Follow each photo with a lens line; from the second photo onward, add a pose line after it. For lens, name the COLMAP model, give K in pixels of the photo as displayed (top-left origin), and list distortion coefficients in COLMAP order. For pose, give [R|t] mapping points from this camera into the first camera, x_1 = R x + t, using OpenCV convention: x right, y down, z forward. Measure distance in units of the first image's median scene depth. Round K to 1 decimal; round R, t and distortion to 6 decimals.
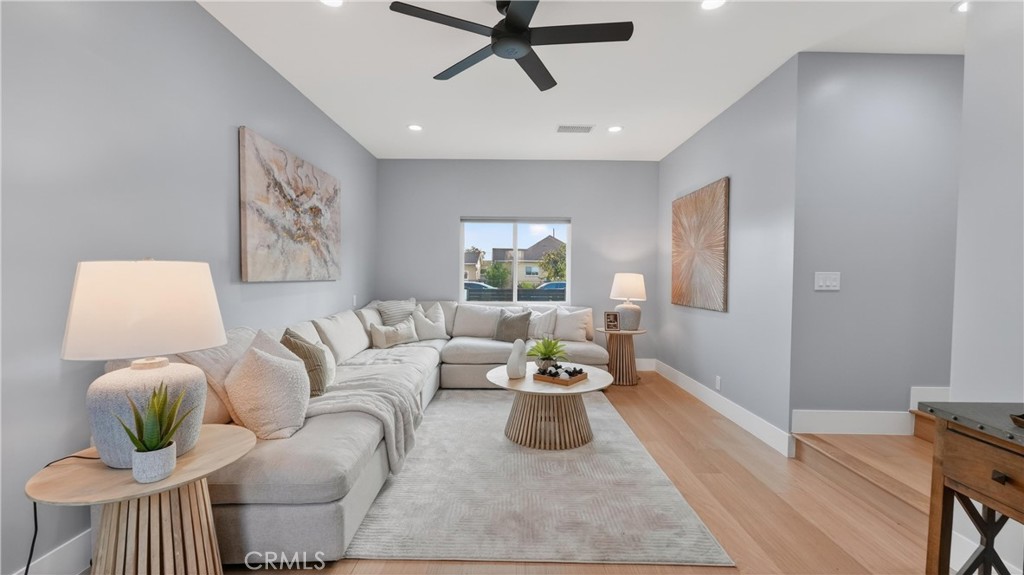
lens RADIAL K [[409.1, 0, 515.2], [0, 409.1, 288.5], [0, 0, 1]] dist [0.001042, 0.000260]
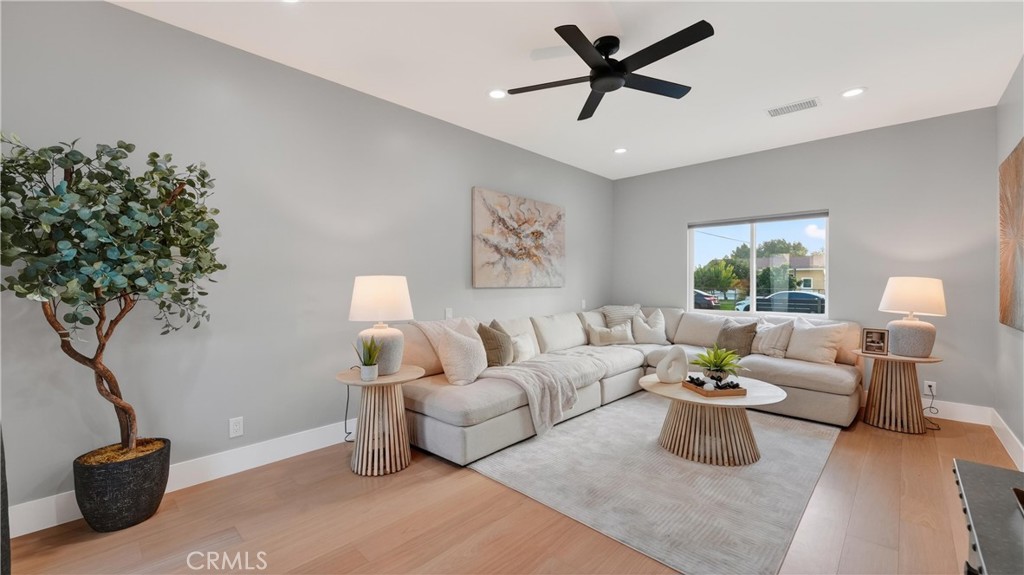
lens RADIAL K [[409.1, 0, 515.7], [0, 409.1, 288.3], [0, 0, 1]] dist [0.001042, 0.000260]
pose [[0.726013, -0.000286, -0.687680, 0.373436], [-0.015571, 0.999737, -0.016855, 0.007463], [0.687504, 0.022945, 0.725818, -0.001442]]
